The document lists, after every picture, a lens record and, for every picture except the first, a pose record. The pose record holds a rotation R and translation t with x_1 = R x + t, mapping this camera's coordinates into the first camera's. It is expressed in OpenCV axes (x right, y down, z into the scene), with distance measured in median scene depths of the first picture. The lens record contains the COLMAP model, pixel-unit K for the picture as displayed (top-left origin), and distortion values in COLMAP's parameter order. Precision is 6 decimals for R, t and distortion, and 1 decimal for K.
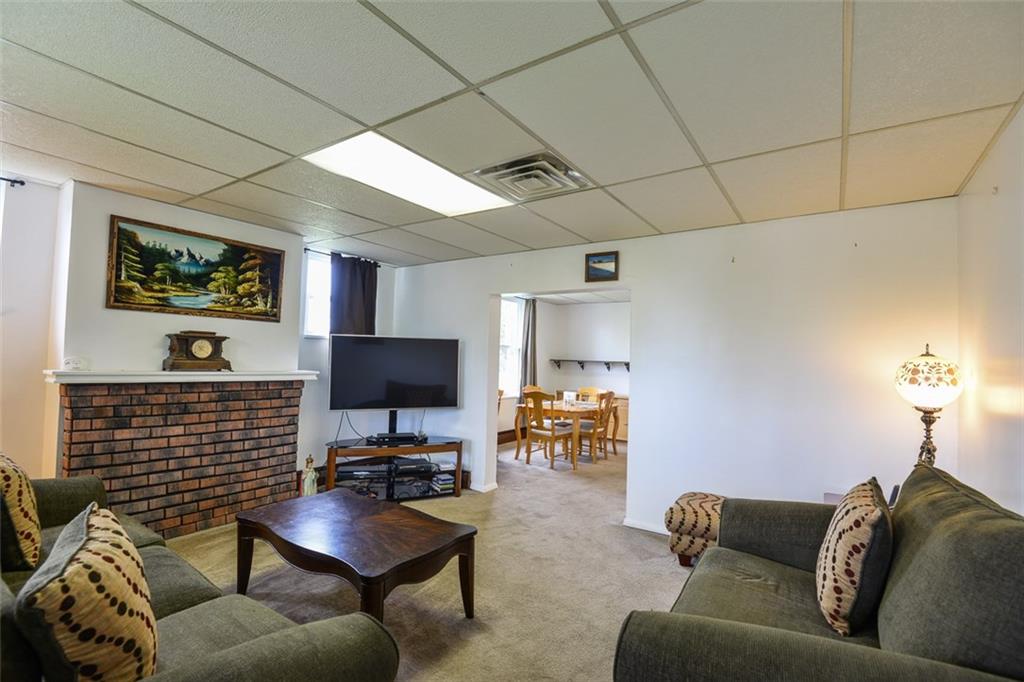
lens RADIAL K [[475.5, 0, 510.2], [0, 475.5, 339.1], [0, 0, 1]] dist [-0.013874, 0.000645]
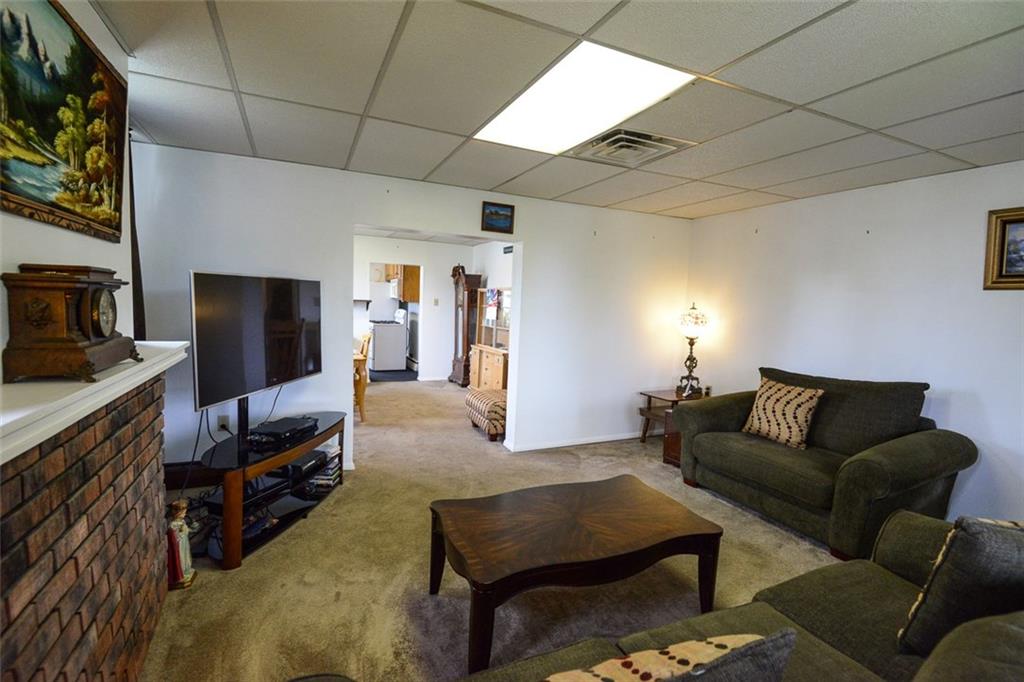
lens RADIAL K [[475.5, 0, 510.7], [0, 475.5, 340.6], [0, 0, 1]] dist [-0.013874, 0.000645]
pose [[0.510422, -0.079926, 0.856202, -0.773225], [-0.061560, 0.989720, 0.129088, -0.026863], [-0.857718, -0.118597, 0.500255, 0.486767]]
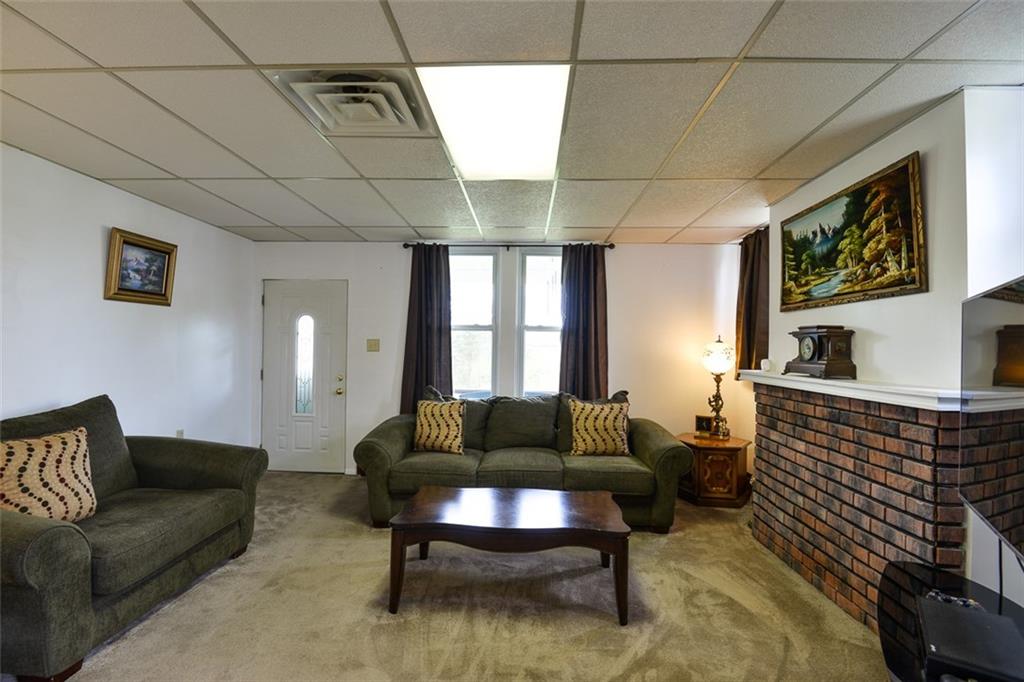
lens RADIAL K [[475.5, 0, 510.9], [0, 475.5, 345.1], [0, 0, 1]] dist [-0.013874, 0.000645]
pose [[-0.842851, -0.042735, -0.536447, 0.173301], [-0.013595, 0.998215, -0.058161, 0.064115], [0.537975, -0.041728, -0.841927, 1.322104]]
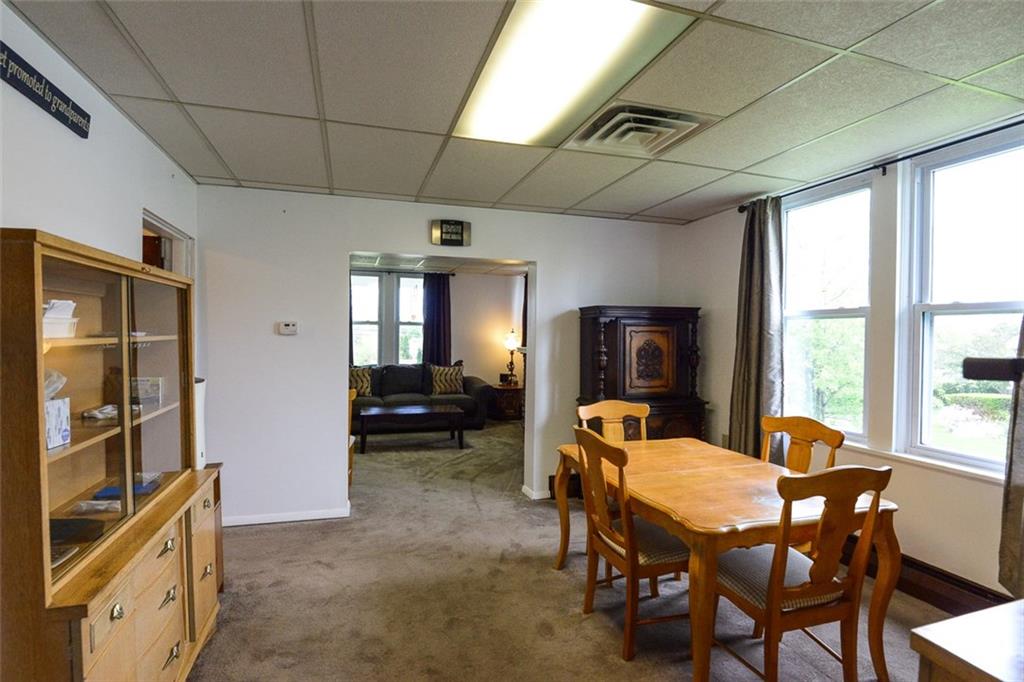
lens RADIAL K [[475.5, 0, 508.8], [0, 475.5, 342.0], [0, 0, 1]] dist [-0.013874, 0.000645]
pose [[-0.616663, -0.020340, -0.786965, 0.648048], [0.002116, 0.999620, -0.027494, 0.077766], [0.787225, -0.018619, -0.616385, 1.773471]]
